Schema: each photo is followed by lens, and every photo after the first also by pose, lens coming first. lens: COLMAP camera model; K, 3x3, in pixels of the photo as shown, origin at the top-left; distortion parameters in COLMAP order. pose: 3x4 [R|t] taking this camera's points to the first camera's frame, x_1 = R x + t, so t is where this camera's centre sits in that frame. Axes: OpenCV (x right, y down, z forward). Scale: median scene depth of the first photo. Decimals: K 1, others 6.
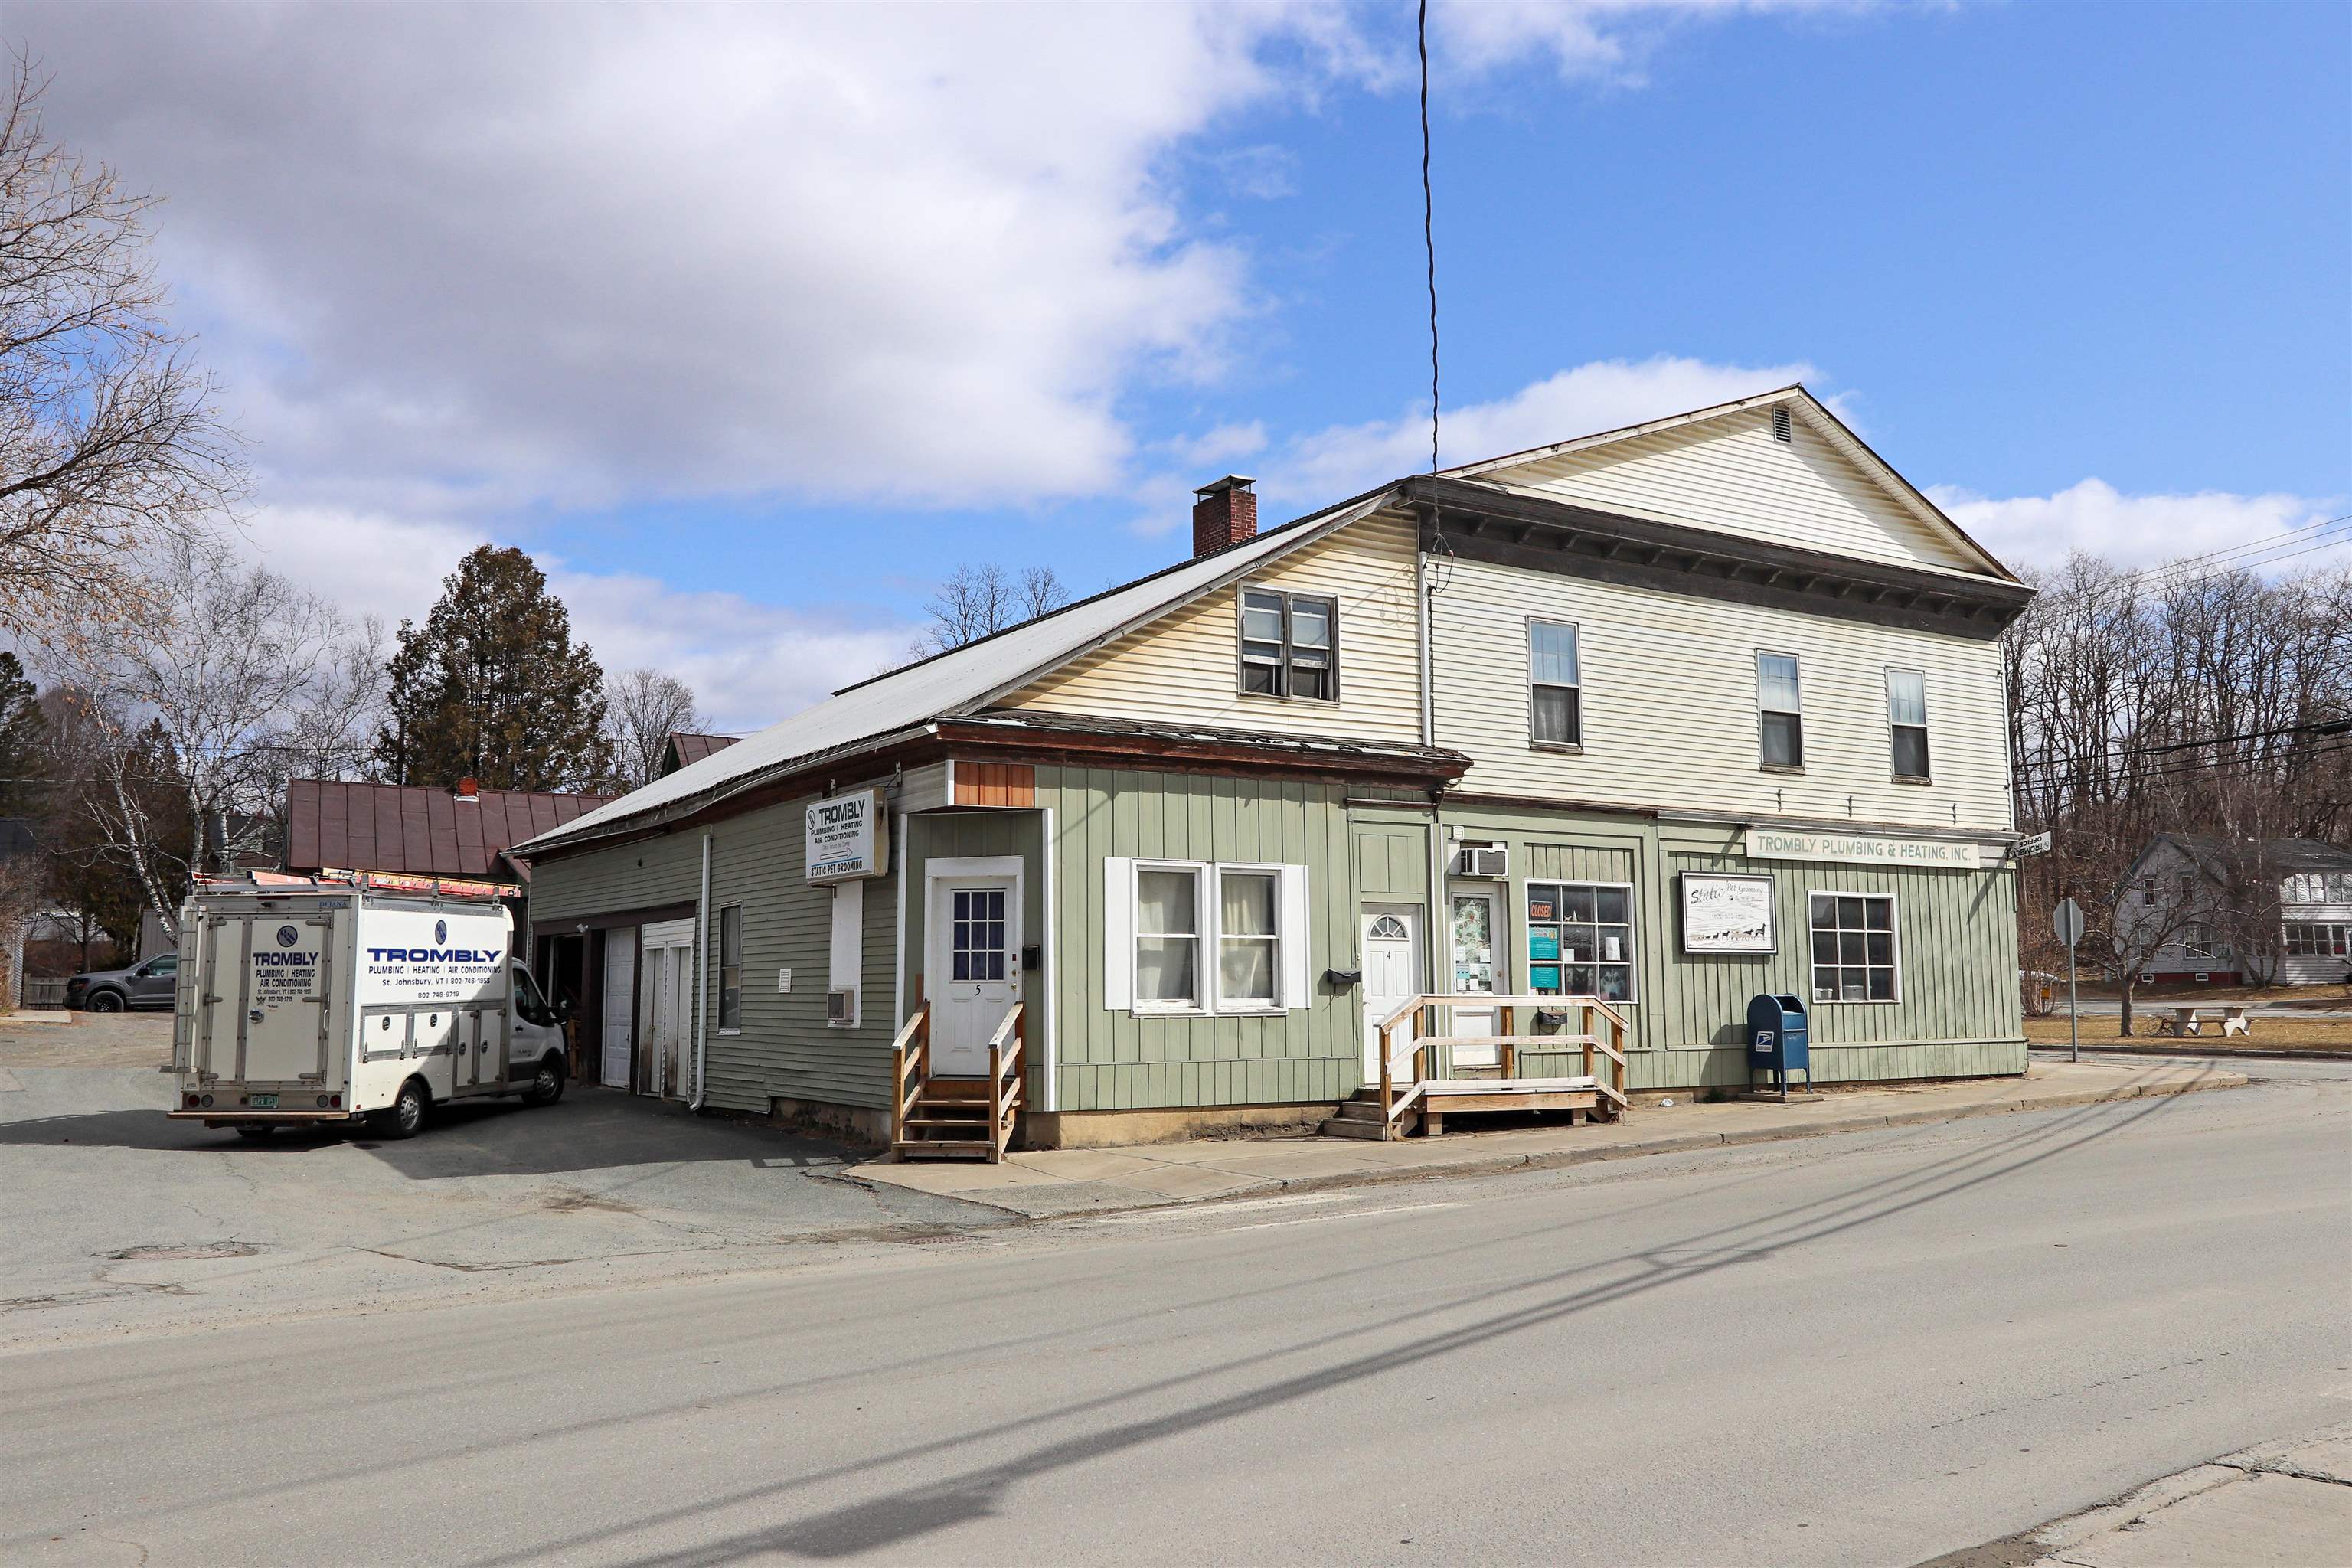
lens RADIAL K [[1961.7, 0, 1176.0], [0, 1961.7, 784.0], [0, 0, 1]] dist [-0.000439, 0.000414]
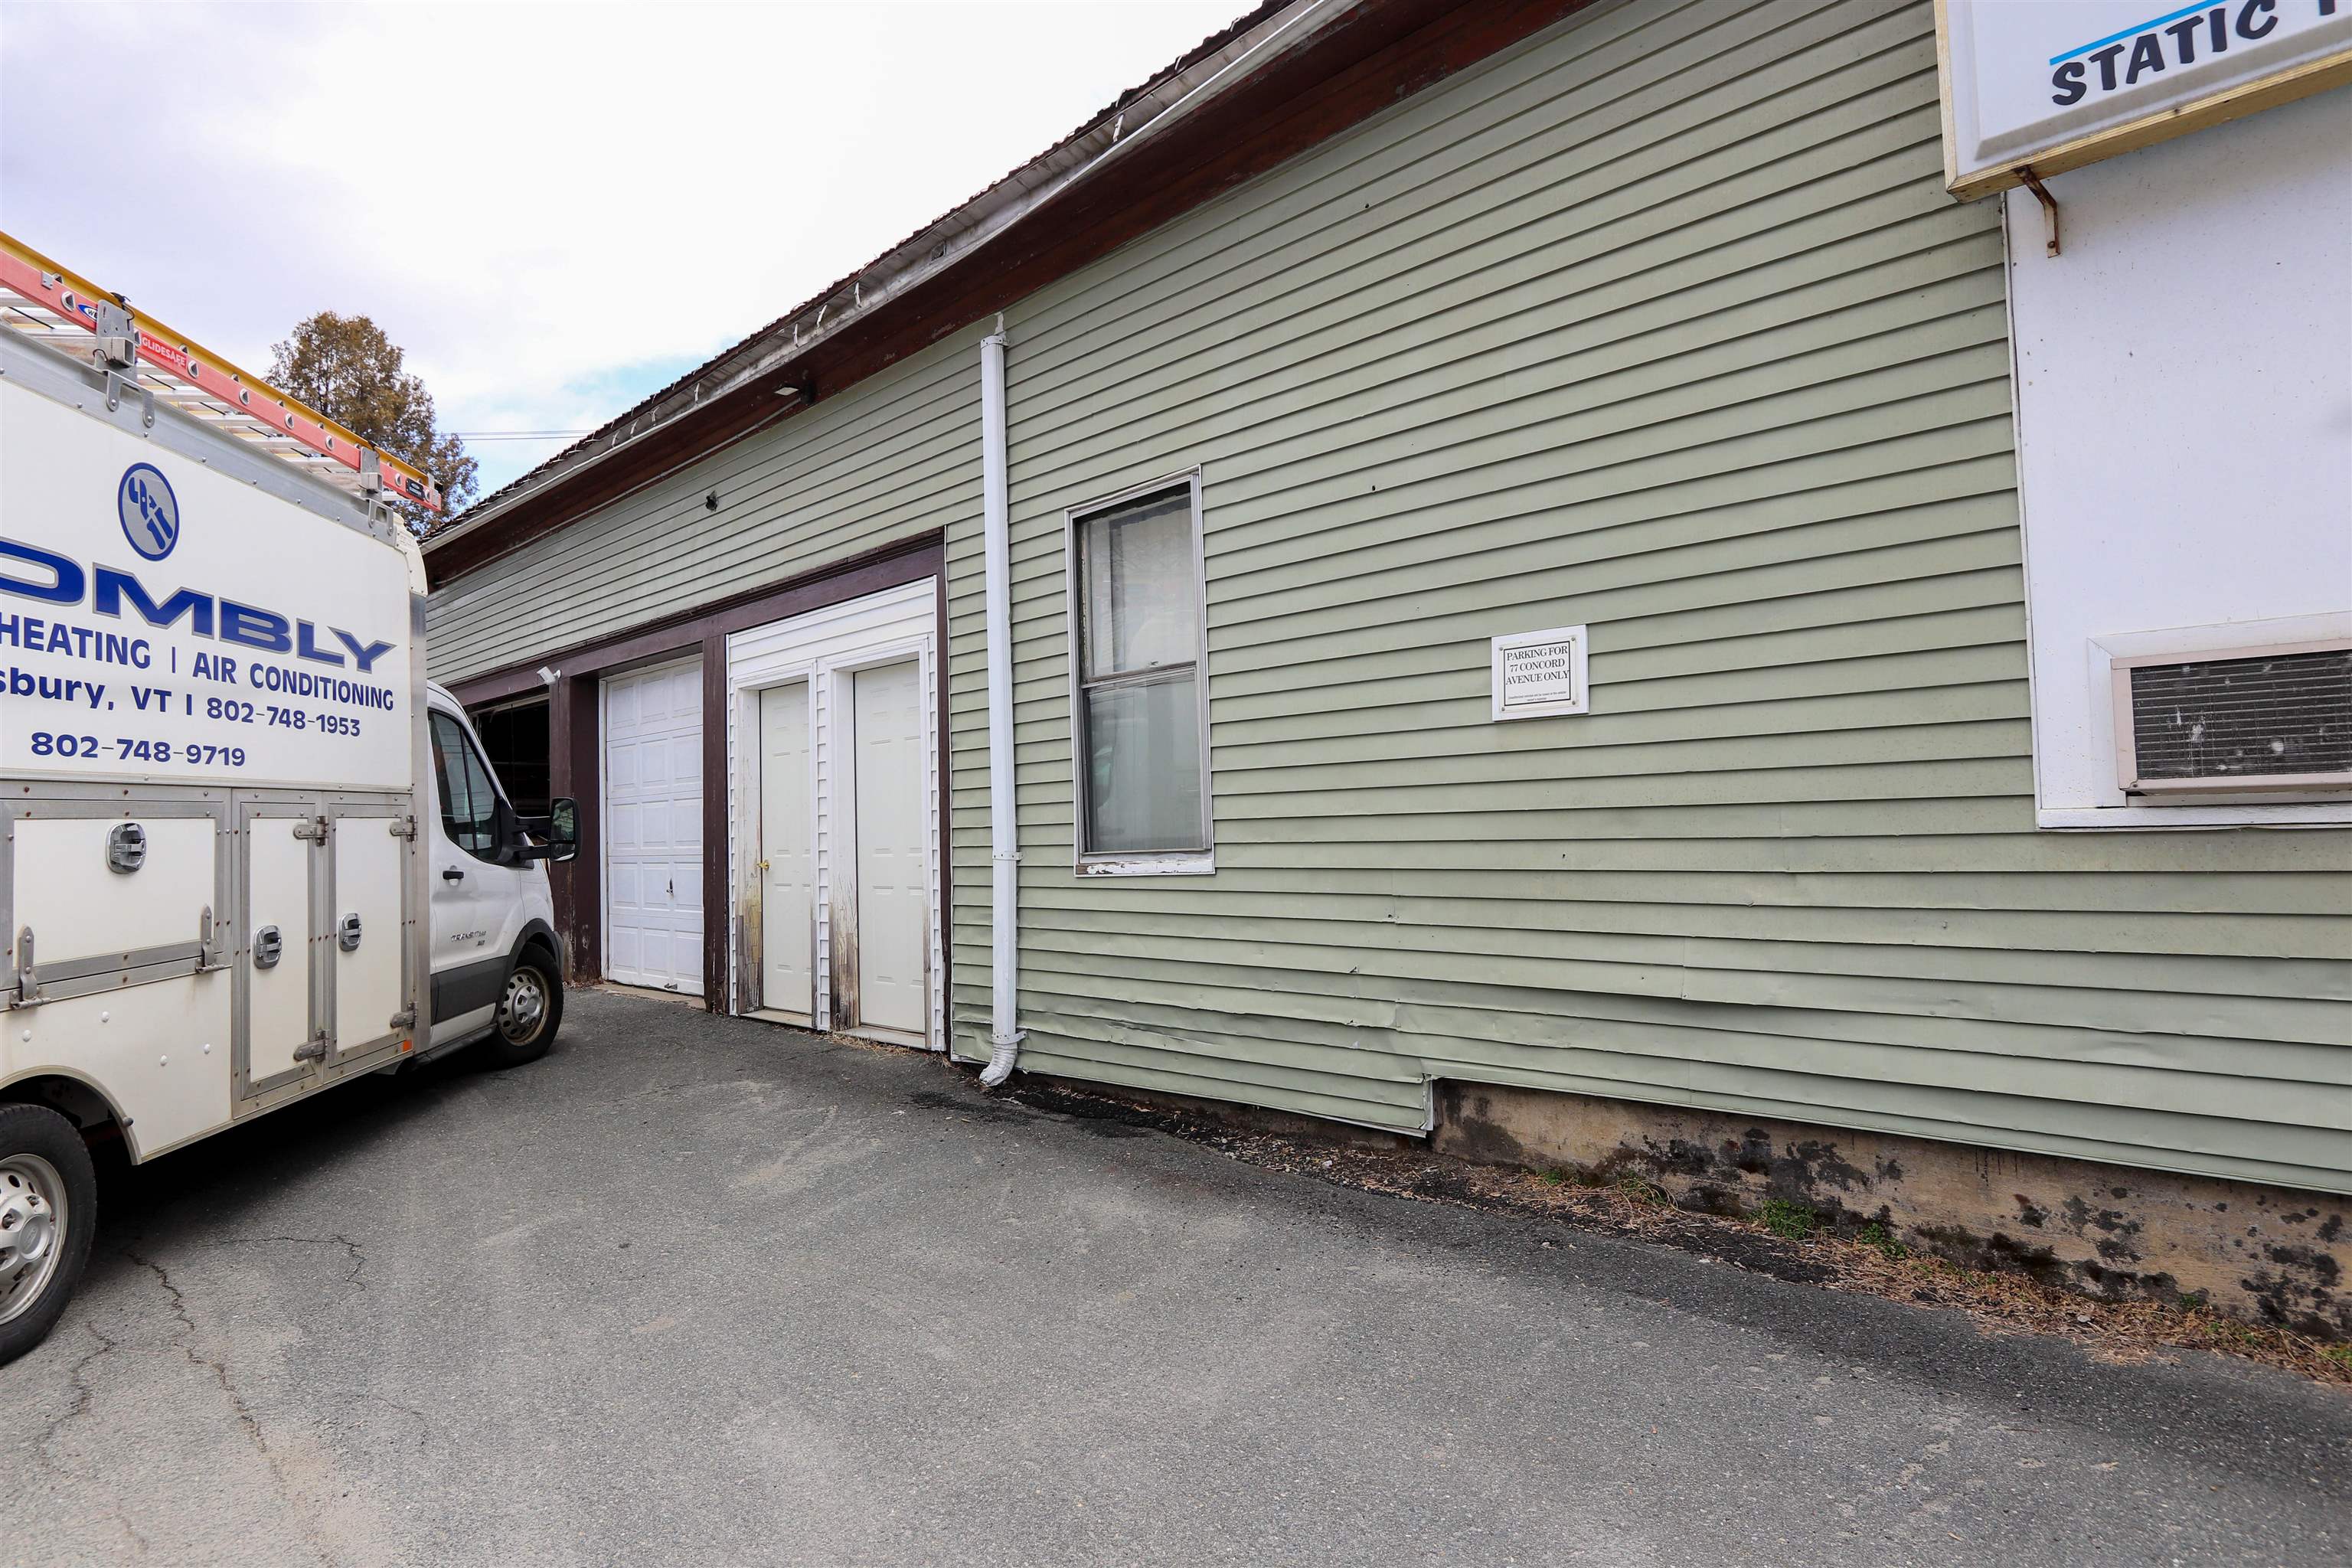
lens RADIAL K [[1363.8, 0, 1176.0], [0, 1363.8, 784.0], [0, 0, 1]] dist [-0.016108, 0.001745]
pose [[0.977199, -0.014483, 0.211830, -0.265763], [-0.000002, 0.997670, 0.068221, 0.093965], [-0.212325, -0.066666, 0.974922, 0.752663]]
